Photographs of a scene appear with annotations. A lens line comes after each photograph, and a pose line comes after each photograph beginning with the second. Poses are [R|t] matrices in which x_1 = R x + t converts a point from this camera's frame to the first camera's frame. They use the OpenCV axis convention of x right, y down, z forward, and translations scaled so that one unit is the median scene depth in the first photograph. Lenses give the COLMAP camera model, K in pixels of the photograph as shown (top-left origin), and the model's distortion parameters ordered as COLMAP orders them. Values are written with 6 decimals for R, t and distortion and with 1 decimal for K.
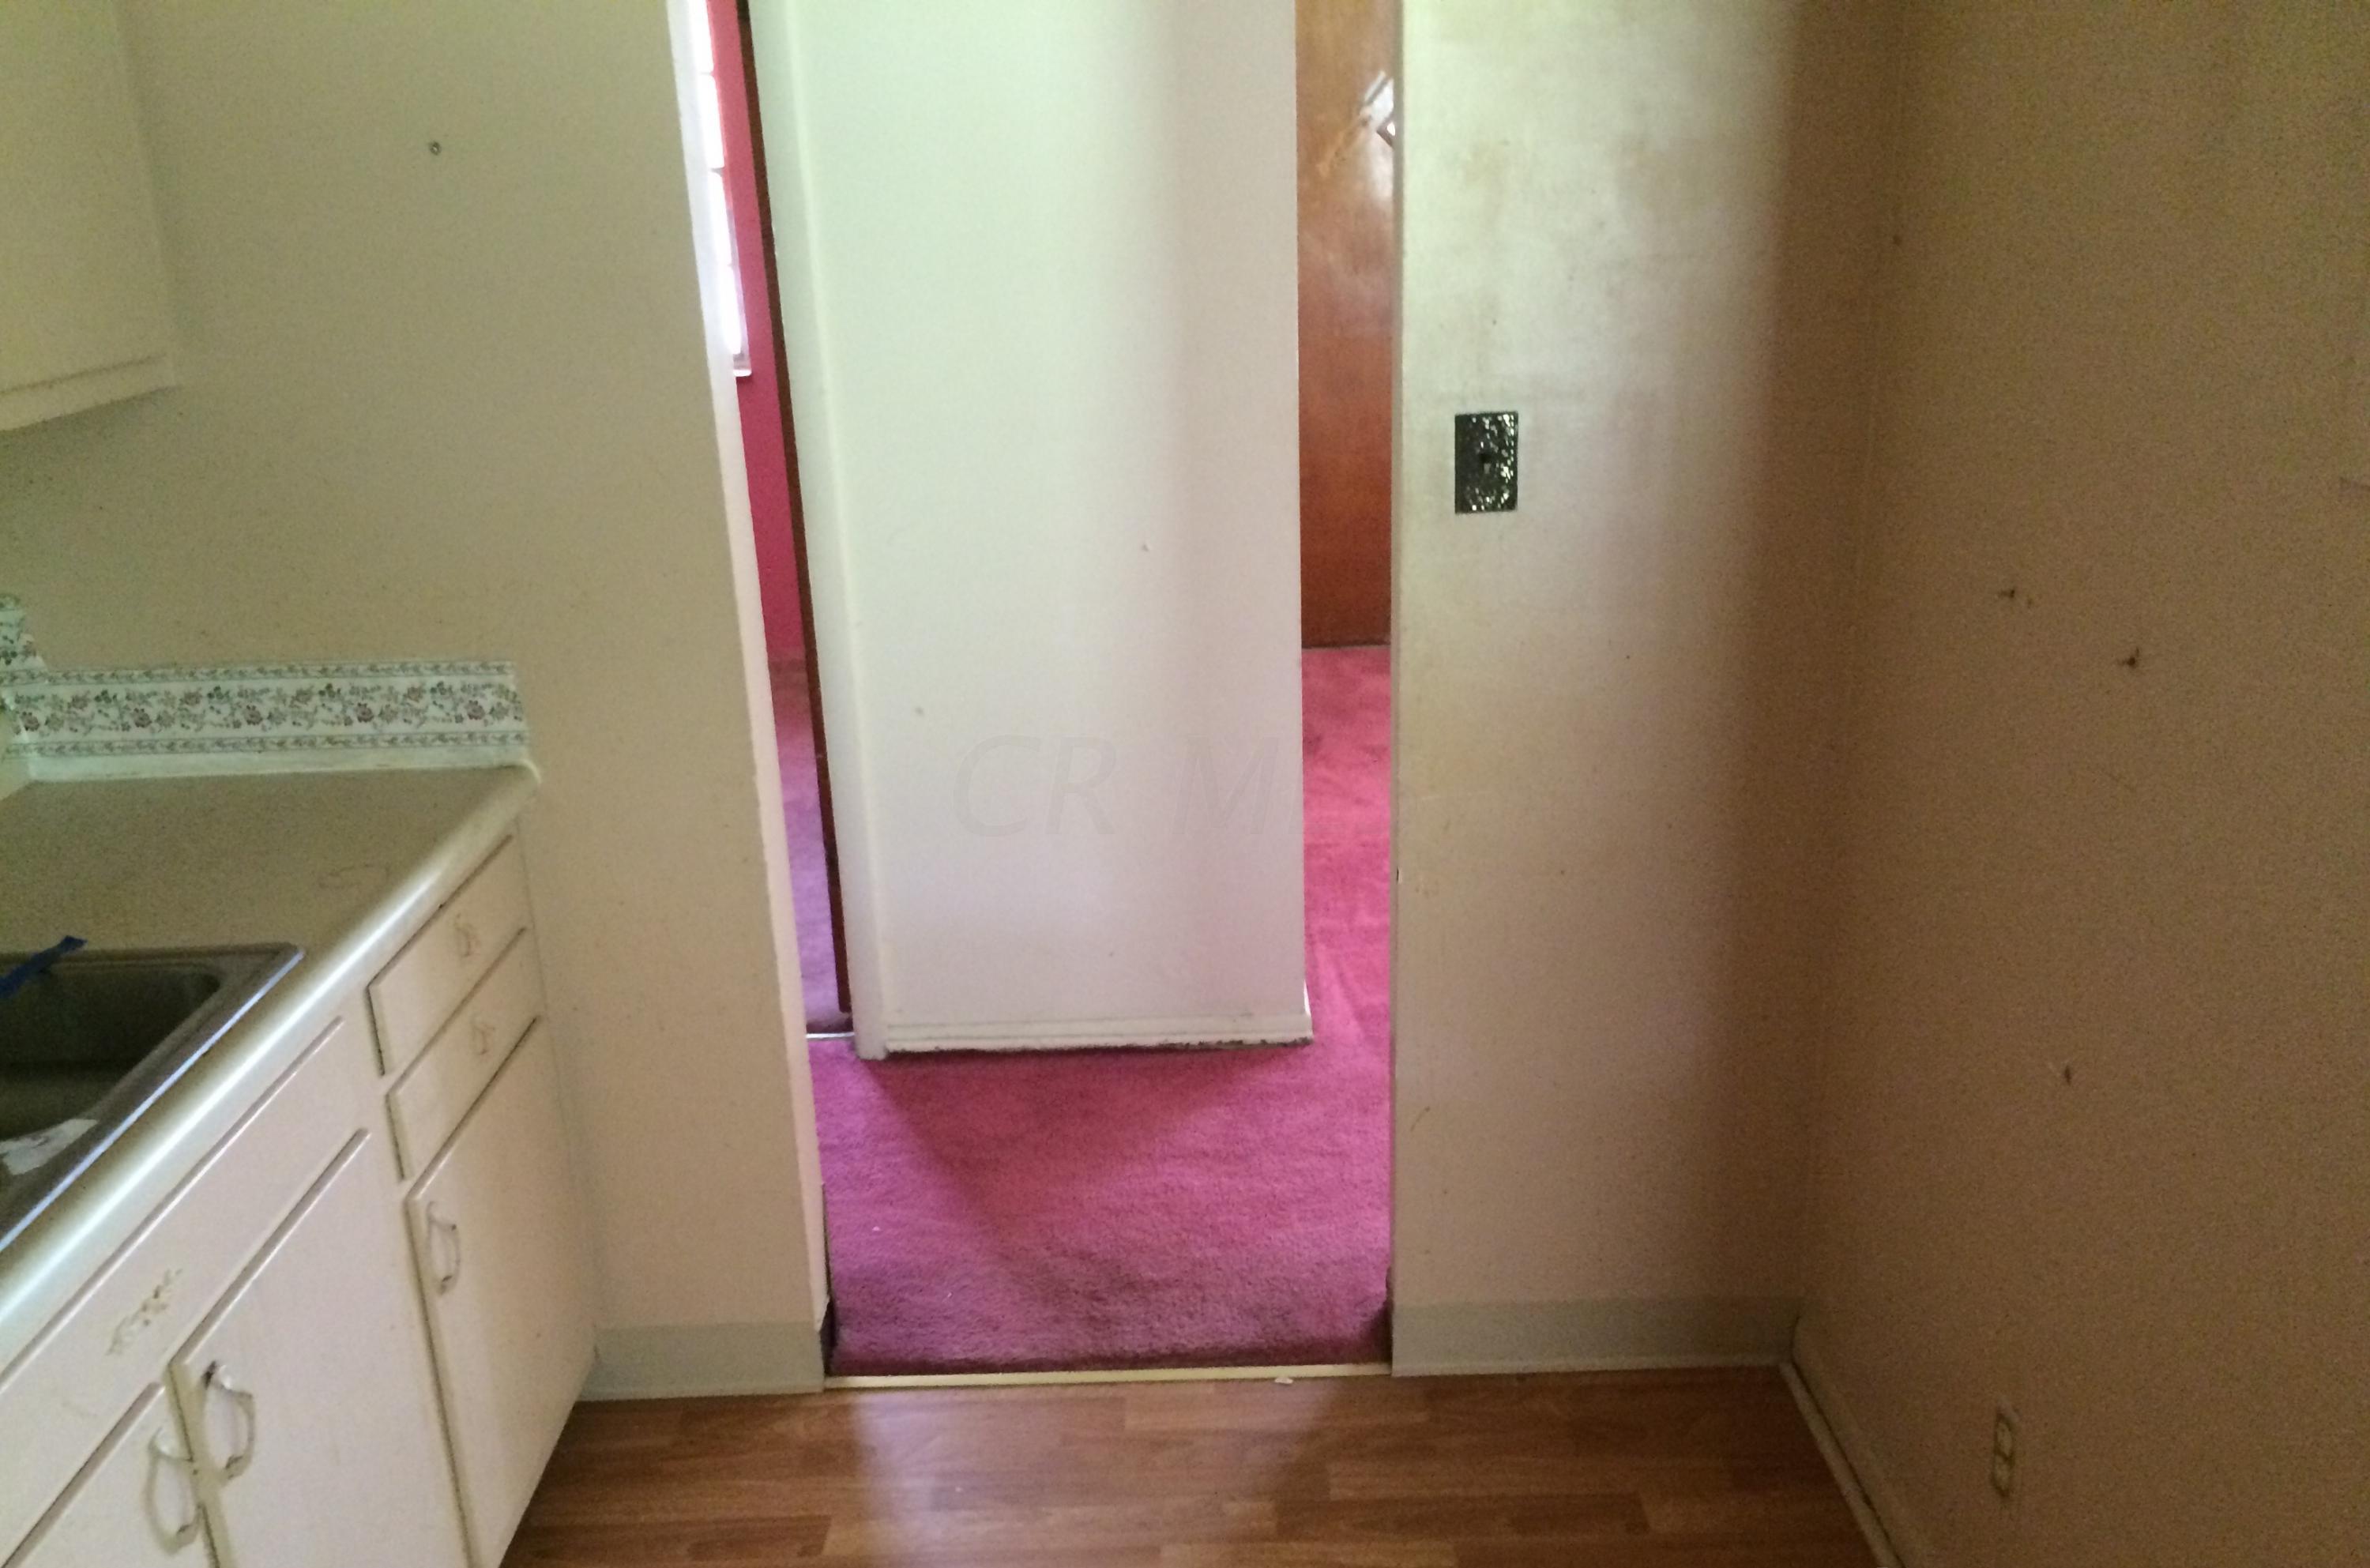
lens RADIAL K [[2039.1, 0, 1181.4], [0, 2039.1, 903.0], [0, 0, 1]] dist [0.008173, -0.003023]
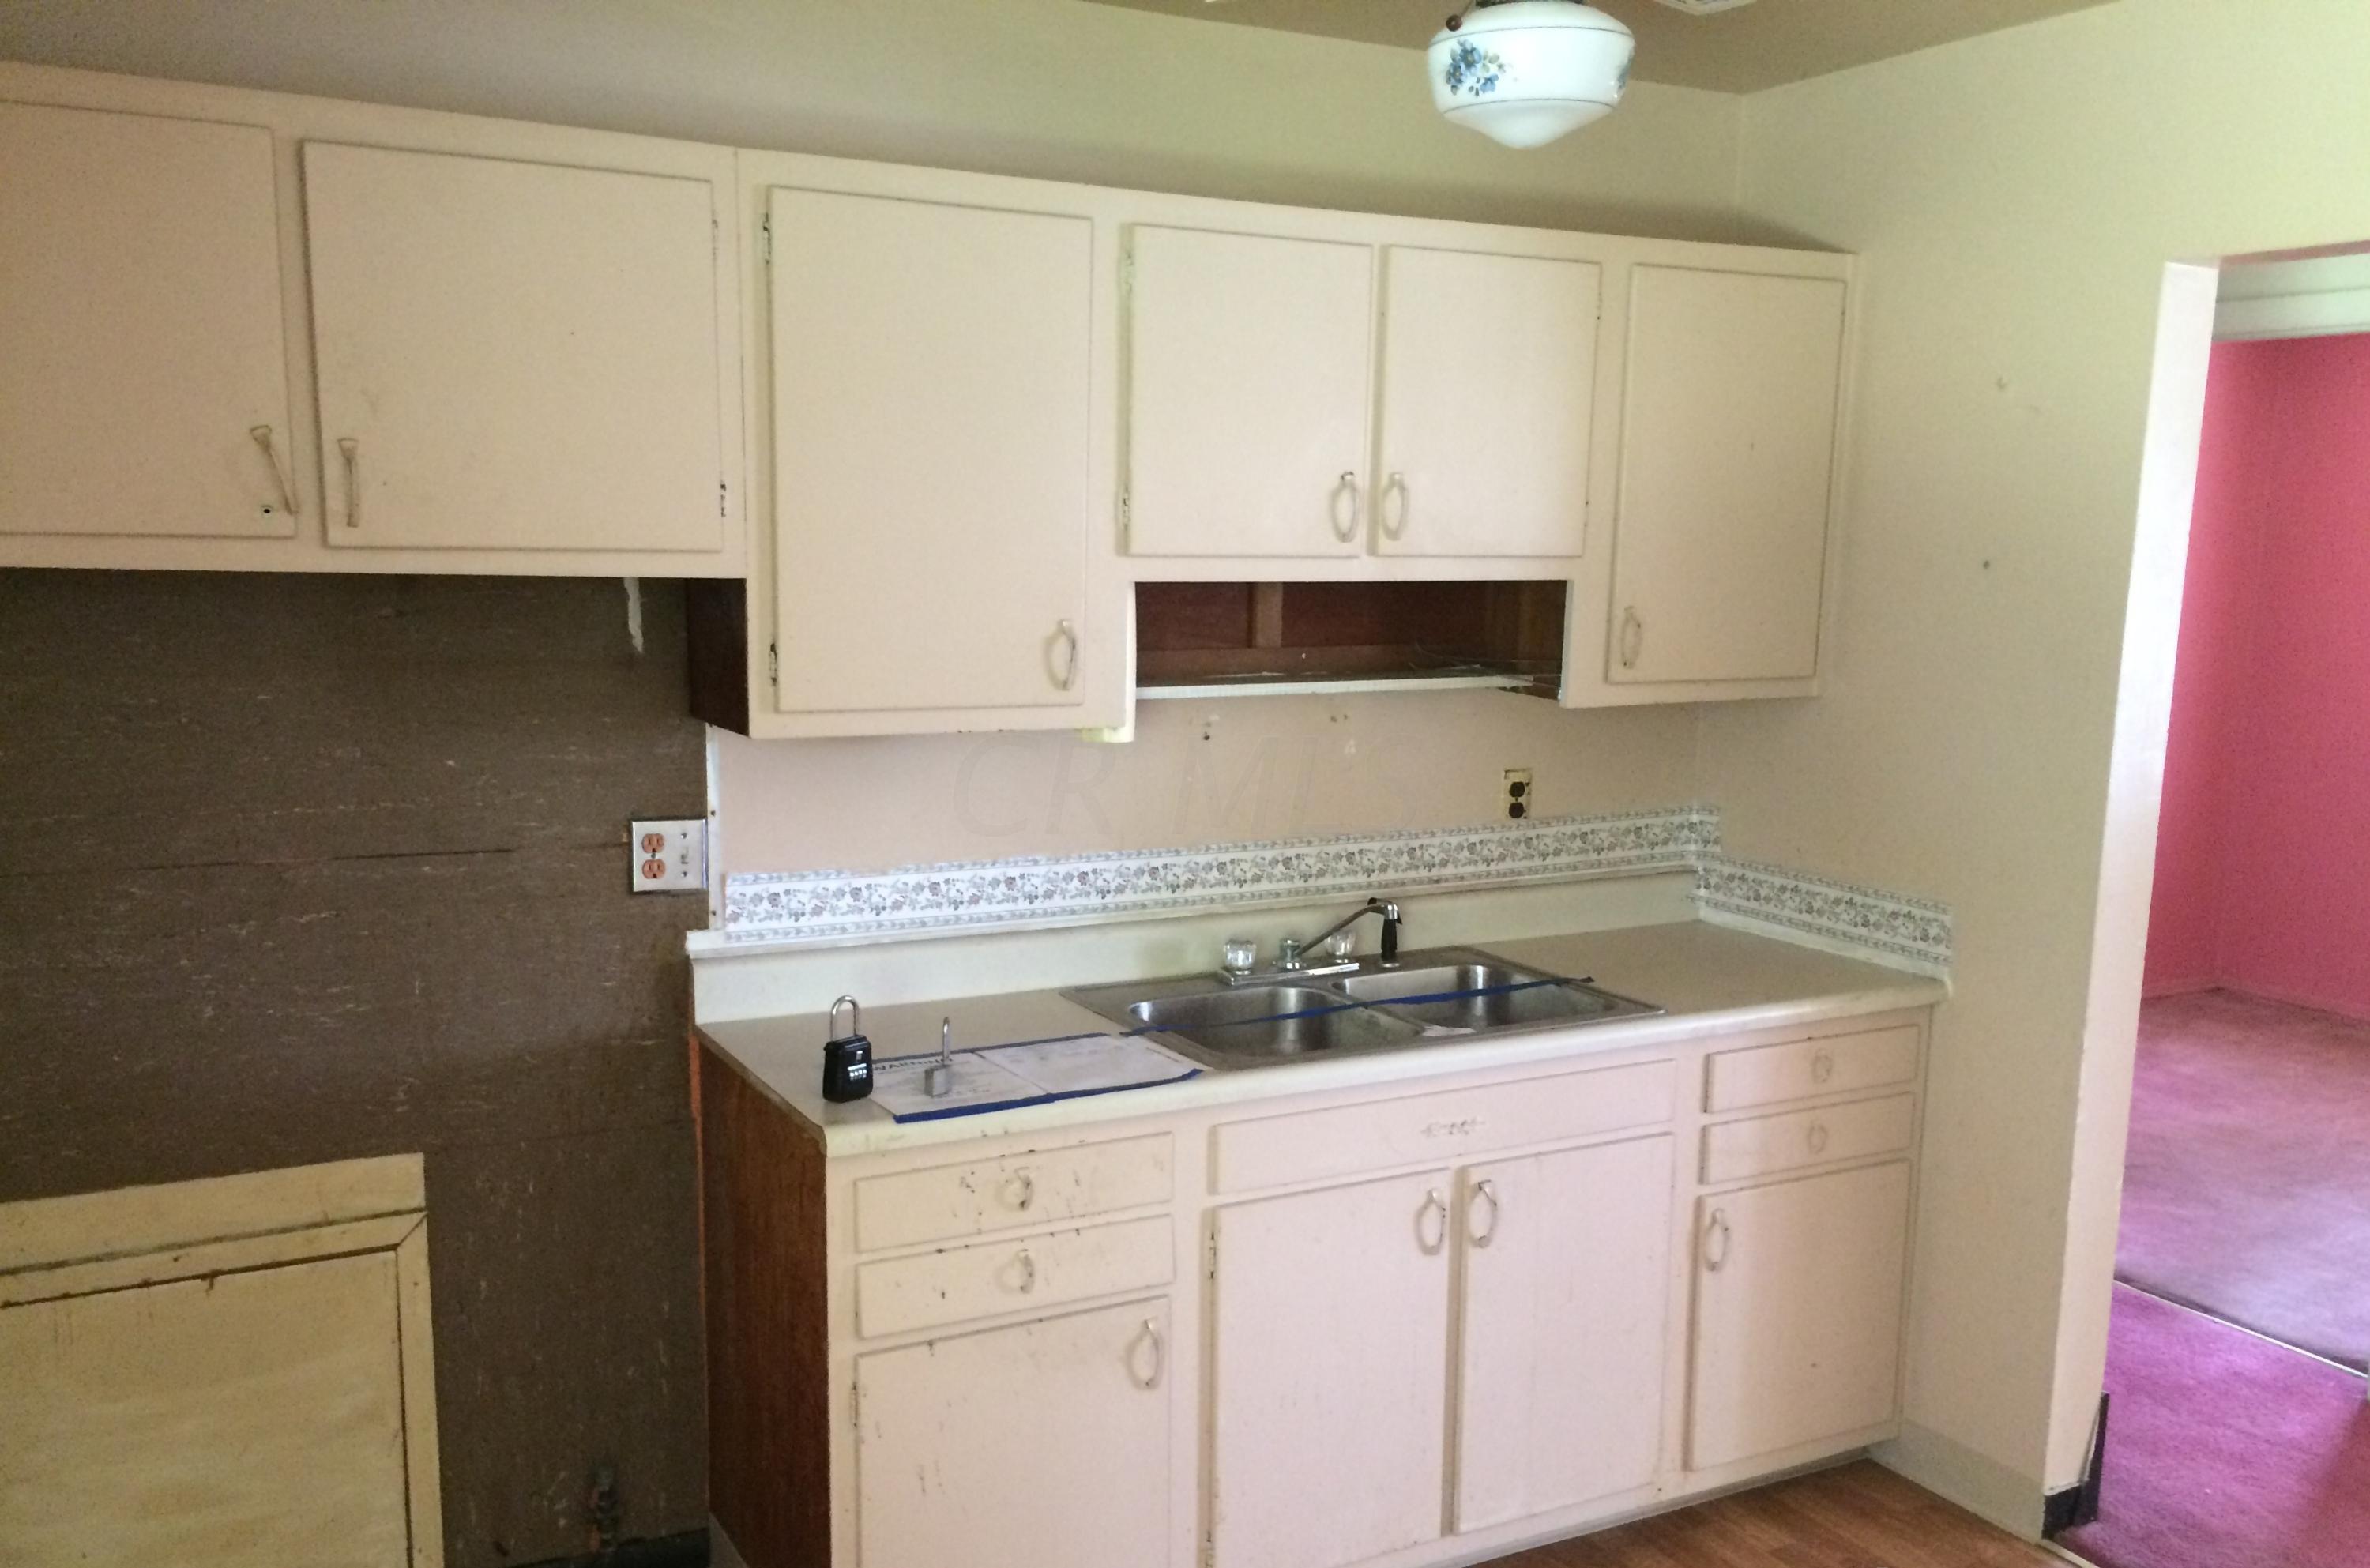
lens RADIAL K [[2039.1, 0, 1181.4], [0, 2039.1, 903.0], [0, 0, 1]] dist [0.008173, -0.003023]
pose [[0.463953, 0.196327, -0.863831, 0.649741], [-0.340419, 0.939771, 0.030751, 0.018158], [0.817840, 0.279797, 0.502843, -0.155087]]
